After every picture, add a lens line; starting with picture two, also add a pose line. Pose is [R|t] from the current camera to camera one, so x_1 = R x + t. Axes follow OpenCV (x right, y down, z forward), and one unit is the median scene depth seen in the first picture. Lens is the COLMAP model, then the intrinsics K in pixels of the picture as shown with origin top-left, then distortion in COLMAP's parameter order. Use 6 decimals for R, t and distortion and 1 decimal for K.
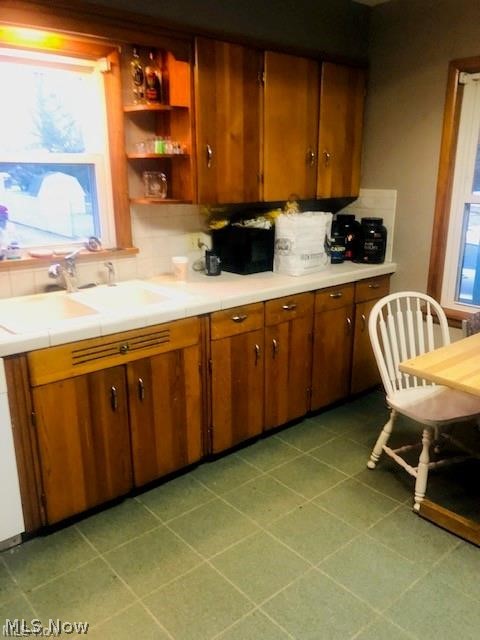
lens RADIAL K [[524.0, 0, 240.1], [0, 524.0, 332.9], [0, 0, 1]] dist [-0.009755, -0.006417]
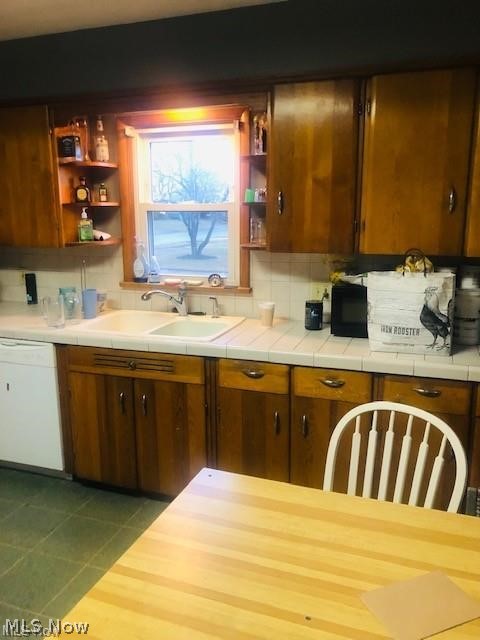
lens RADIAL K [[530.1, 0, 240.0], [0, 530.1, 320.0], [0, 0, 1]] dist [0.010825, 0.002982]
pose [[0.485350, 0.178622, -0.855879, 0.761833], [-0.249198, 0.966567, 0.060407, -0.169086], [0.838055, 0.183965, 0.513636, 0.471763]]
